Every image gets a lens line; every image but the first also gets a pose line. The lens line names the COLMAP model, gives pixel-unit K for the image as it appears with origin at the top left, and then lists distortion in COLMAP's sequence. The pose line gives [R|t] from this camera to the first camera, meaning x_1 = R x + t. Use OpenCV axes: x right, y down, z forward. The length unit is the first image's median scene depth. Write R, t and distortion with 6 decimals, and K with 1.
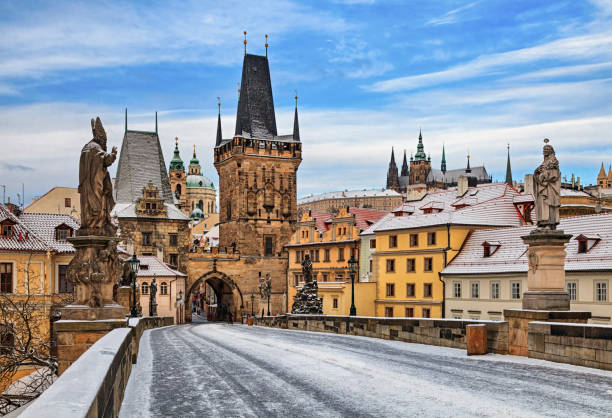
lens RADIAL K [[711.0, 0, 304.8], [0, 711.0, 270.5], [0, 0, 1]] dist [0.027500, 0.000000]
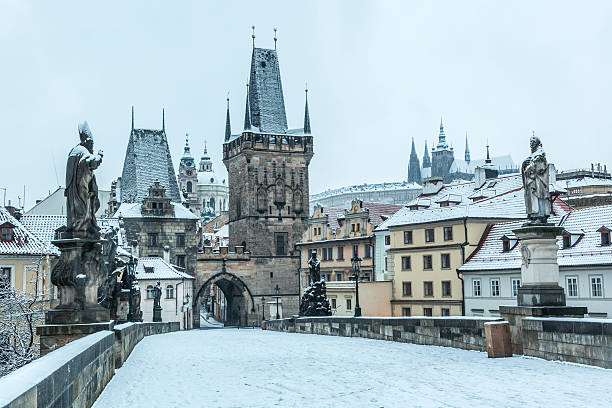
lens RADIAL K [[756.9, 0, 301.6], [0, 756.9, 195.5], [0, 0, 1]] dist [0.007487, 0.000000]
pose [[0.999265, -0.022163, -0.031288, 0.011172], [0.018987, 0.994968, -0.098380, 0.000267], [0.033311, 0.097714, 0.994657, -0.012334]]
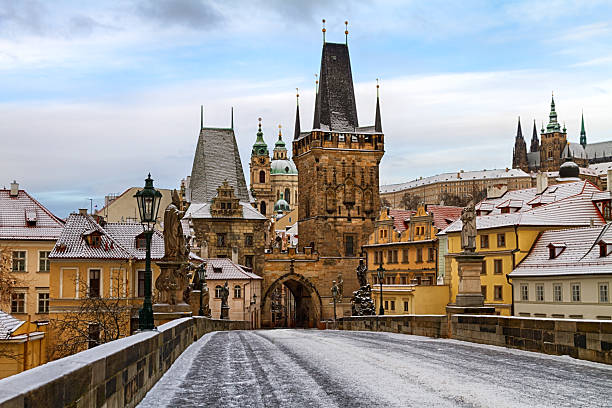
lens RADIAL K [[931.1, 0, 304.1], [0, 931.1, 199.5], [0, 0, 1]] dist [-0.001288, 0.000000]
pose [[0.989969, -0.017508, -0.140194, 0.065334], [0.007413, 0.997362, -0.072211, -0.007146], [0.141088, 0.070447, 0.987487, -0.228854]]
